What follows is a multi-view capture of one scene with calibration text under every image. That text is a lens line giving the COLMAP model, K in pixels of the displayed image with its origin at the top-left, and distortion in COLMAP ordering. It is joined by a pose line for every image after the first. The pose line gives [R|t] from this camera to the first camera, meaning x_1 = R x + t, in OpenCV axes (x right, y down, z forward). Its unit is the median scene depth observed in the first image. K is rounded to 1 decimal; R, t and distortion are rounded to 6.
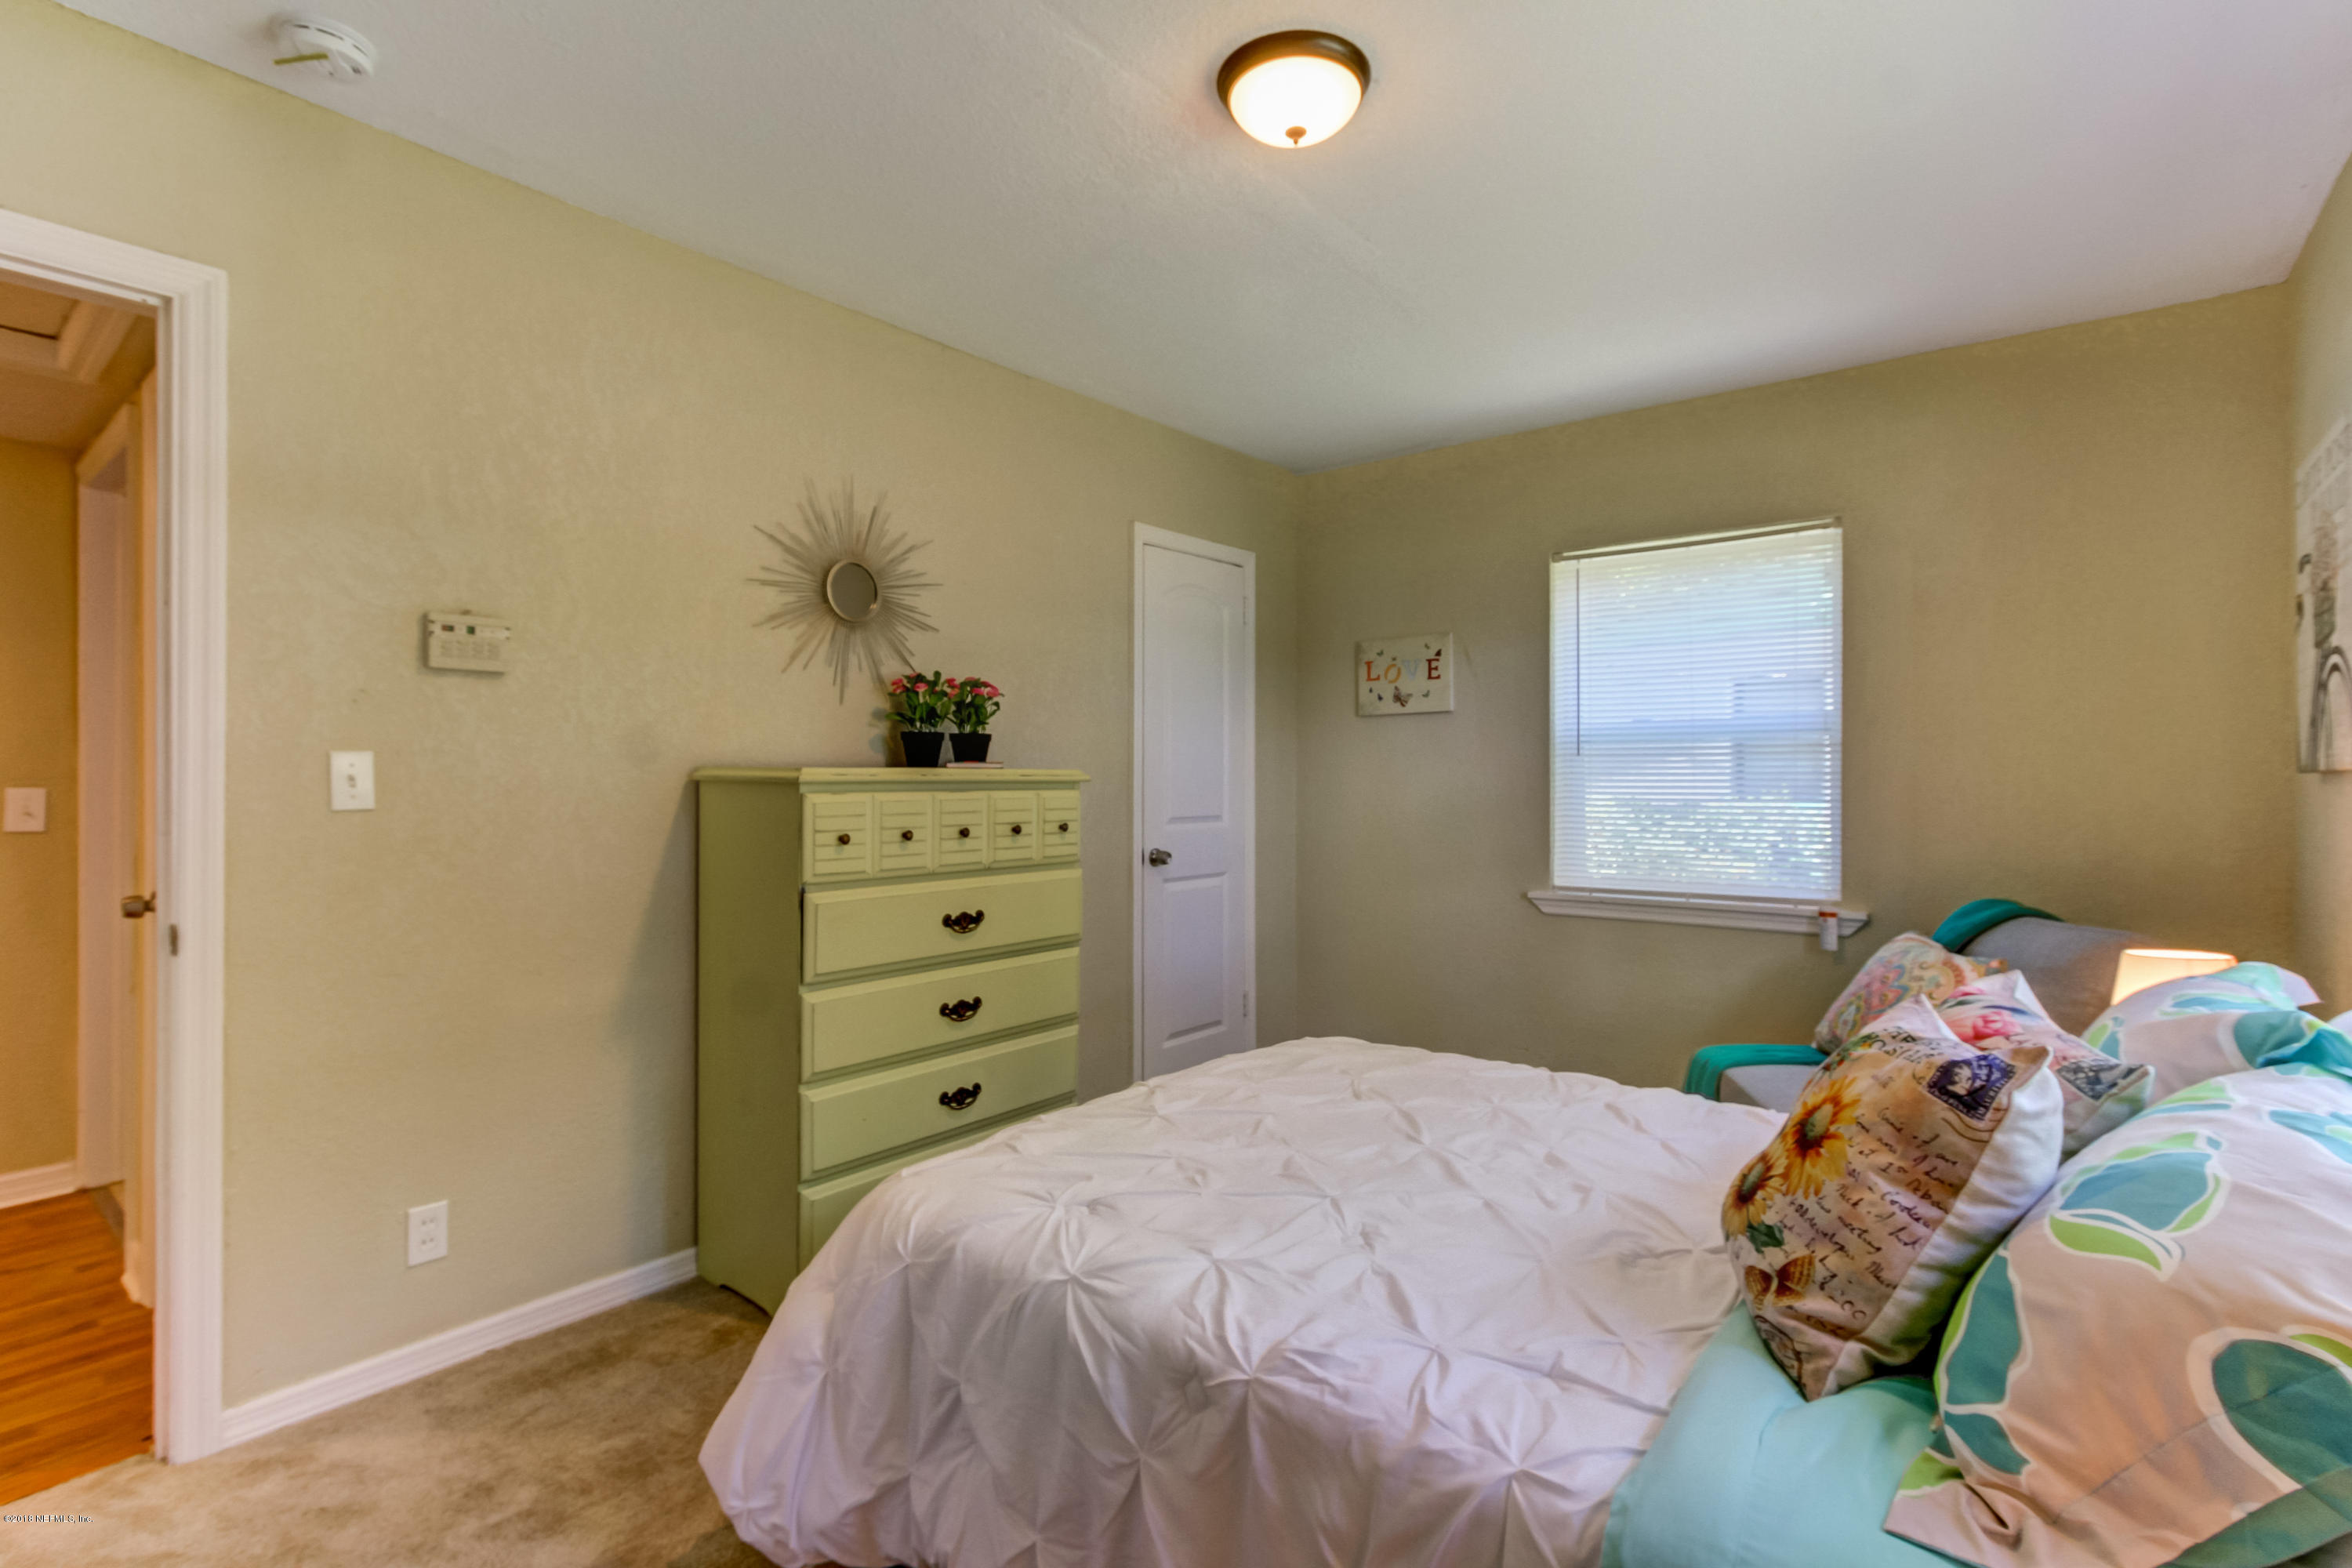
lens RADIAL K [[1082.6, 0, 1167.1], [0, 1082.6, 766.5], [0, 0, 1]] dist [-0.008568, 0.004608]
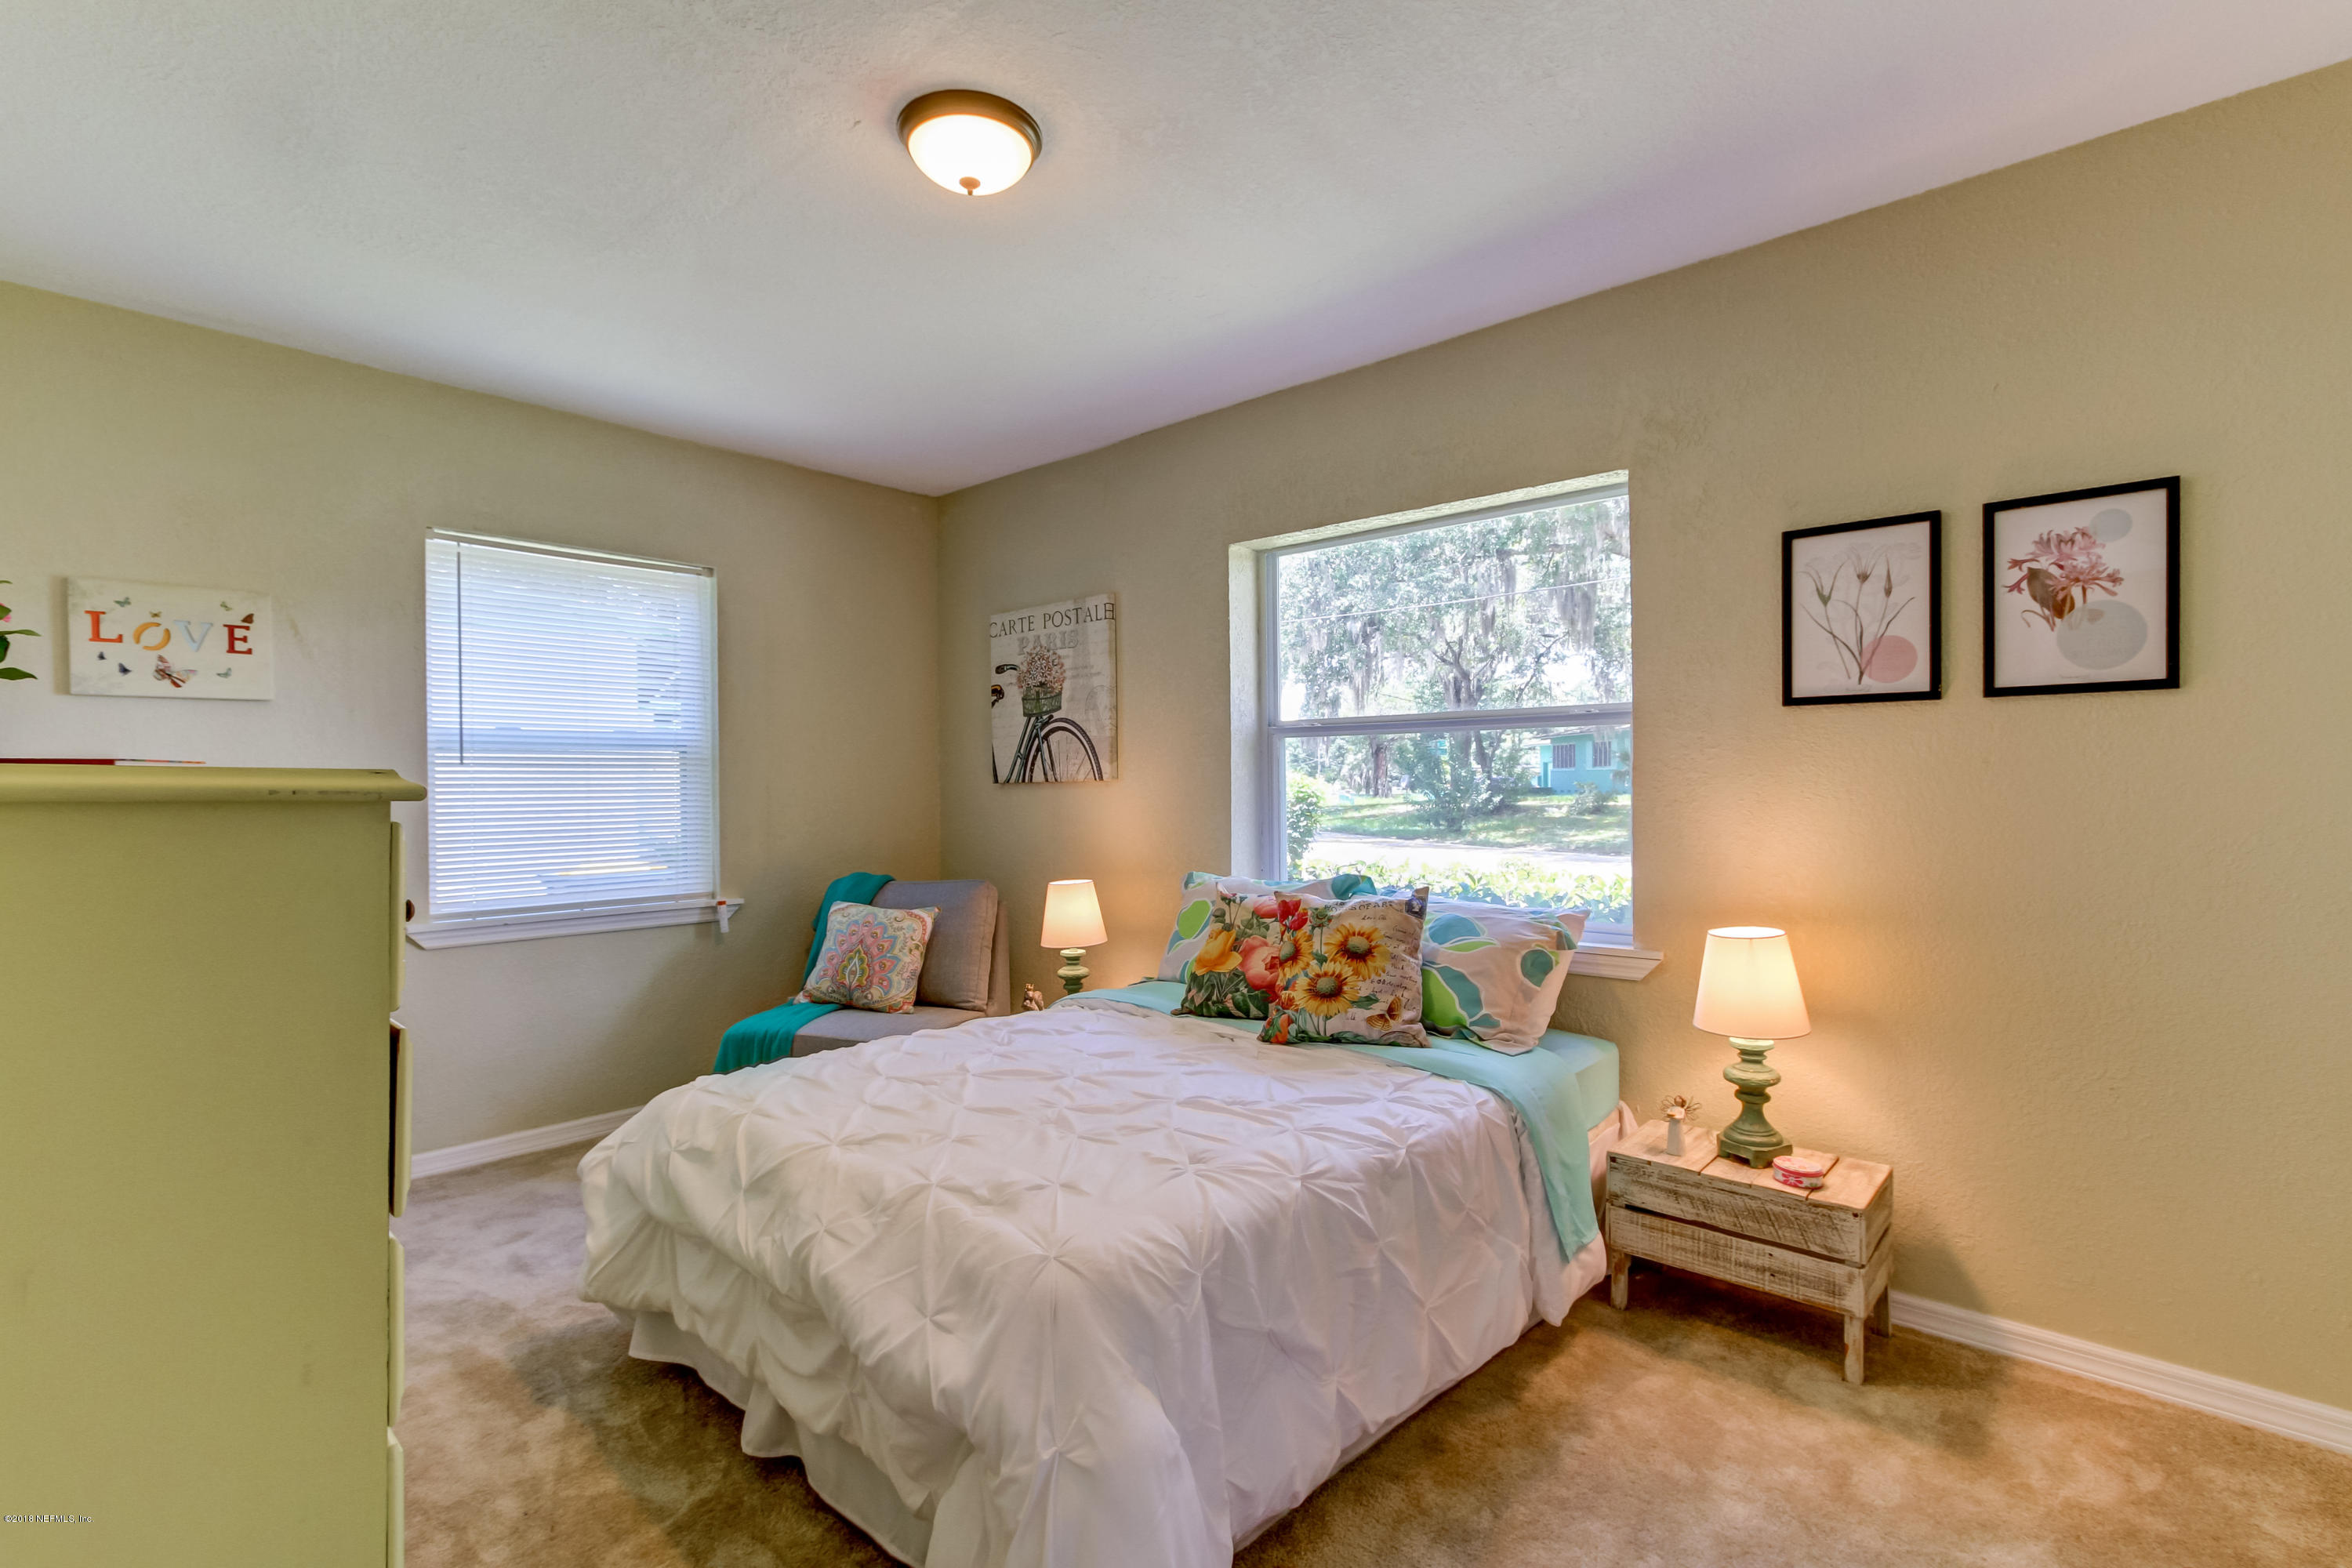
lens RADIAL K [[1082.6, 0, 1165.8], [0, 1082.6, 788.2], [0, 0, 1]] dist [-0.008568, 0.004608]
pose [[0.075363, -0.001856, 0.997154, -0.449685], [-0.003768, 0.999991, 0.002146, 0.005038], [-0.997149, -0.003919, 0.075356, 0.352663]]
